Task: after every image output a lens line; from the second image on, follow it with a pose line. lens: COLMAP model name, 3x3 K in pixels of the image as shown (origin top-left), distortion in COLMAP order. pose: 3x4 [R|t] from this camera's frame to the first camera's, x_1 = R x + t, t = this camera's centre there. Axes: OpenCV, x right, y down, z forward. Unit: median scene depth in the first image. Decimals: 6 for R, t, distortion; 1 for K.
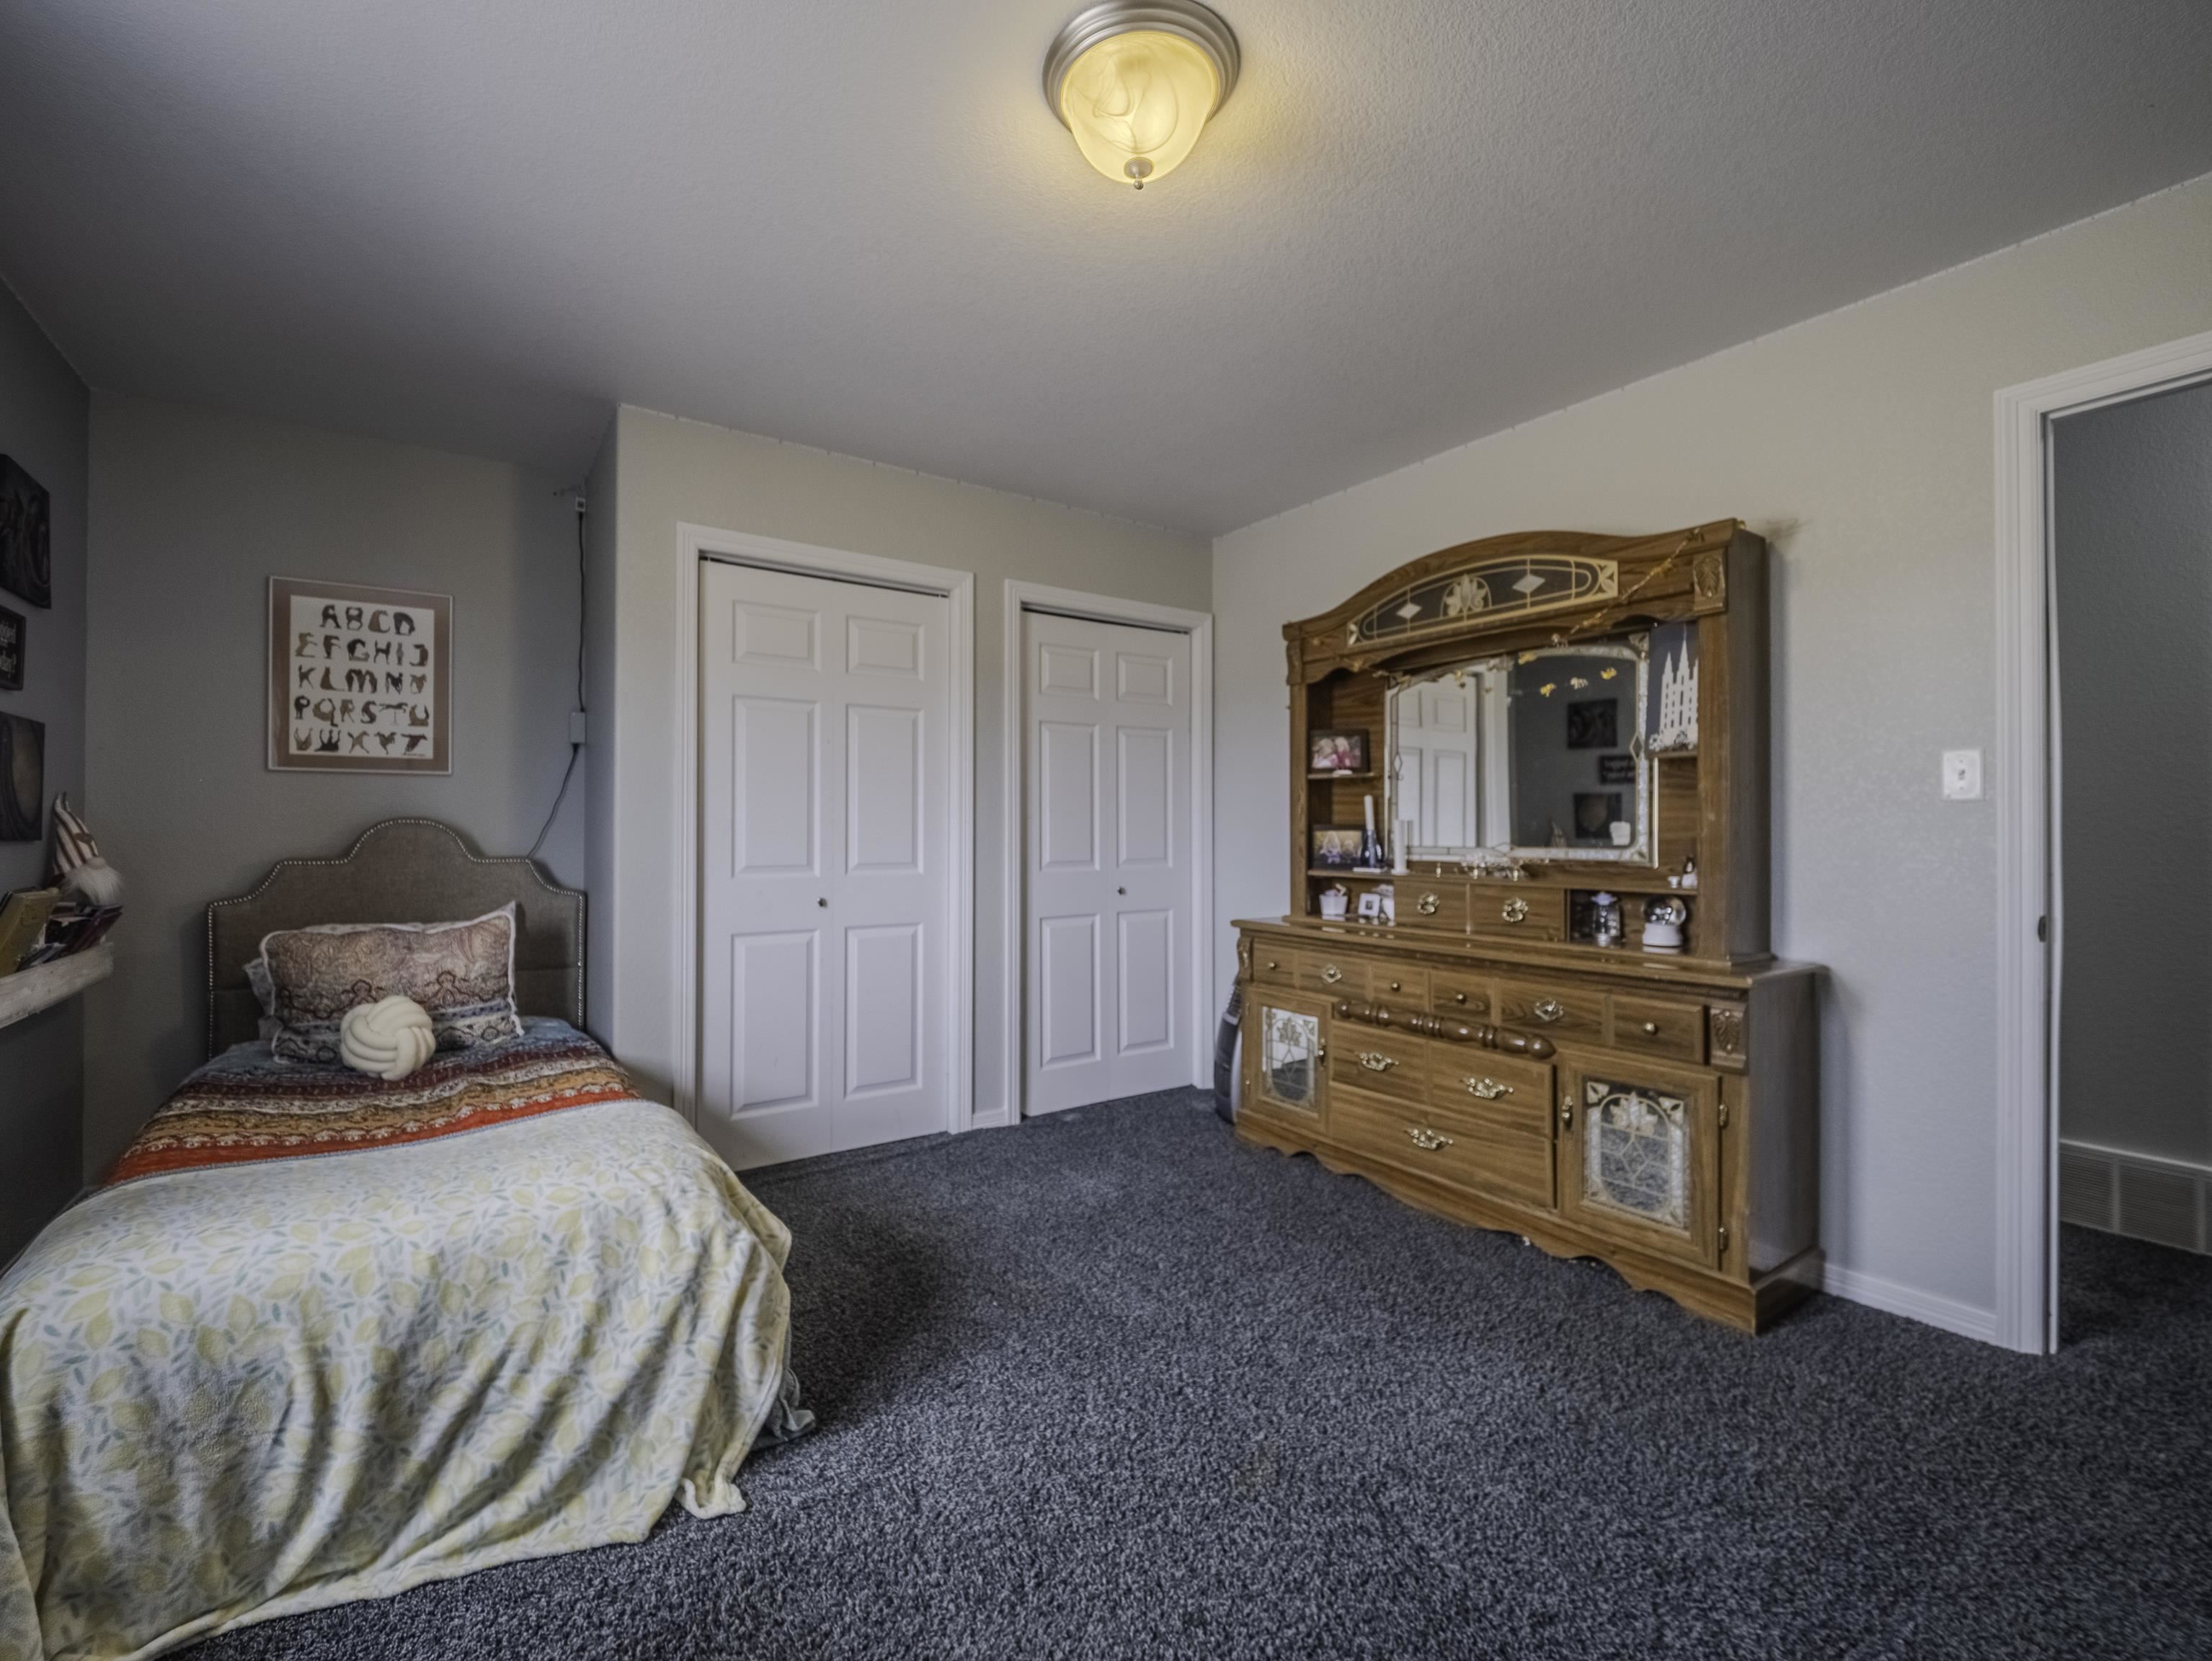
lens RADIAL K [[920.1, 0, 1115.4], [0, 920.1, 821.6], [0, 0, 1]] dist [0.000381, -0.004546]
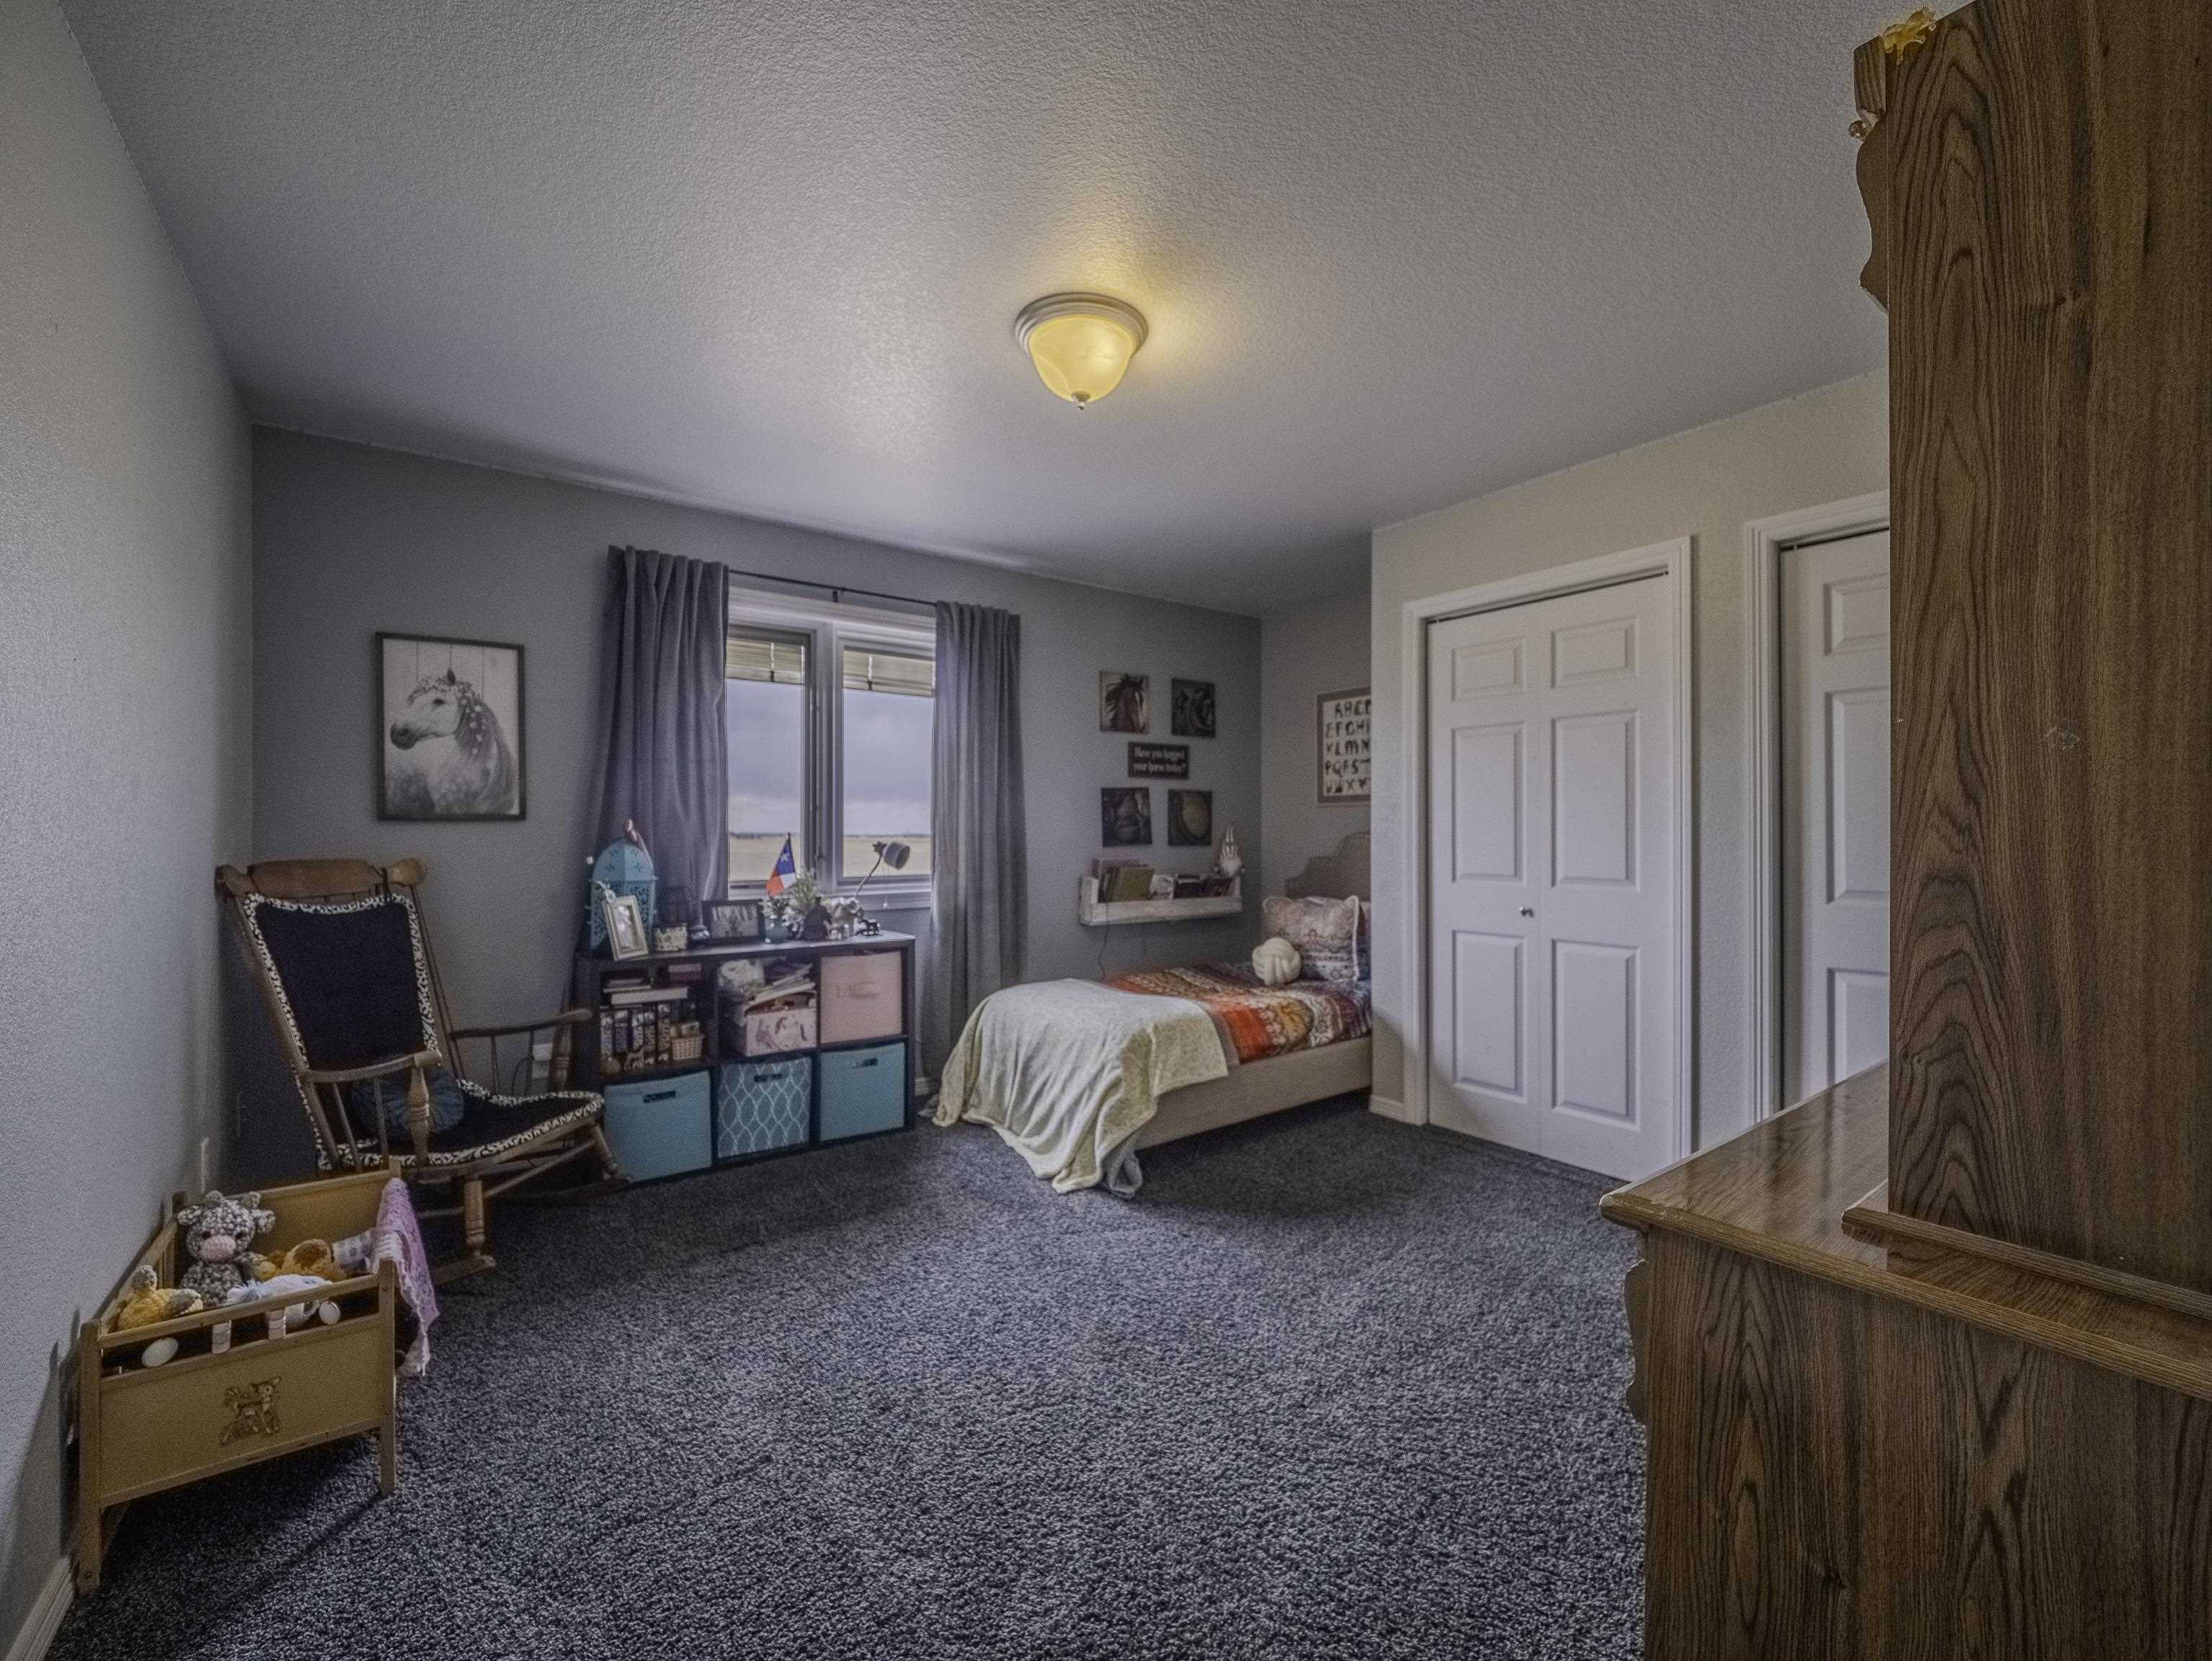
lens RADIAL K [[920.1, 0, 1117.0], [0, 920.1, 834.7], [0, 0, 1]] dist [0.000381, -0.004546]
pose [[0.057500, -0.005619, -0.998330, 0.756369], [-0.004386, 0.999973, -0.005881, 0.009638], [0.998336, 0.004717, 0.057474, 0.508944]]
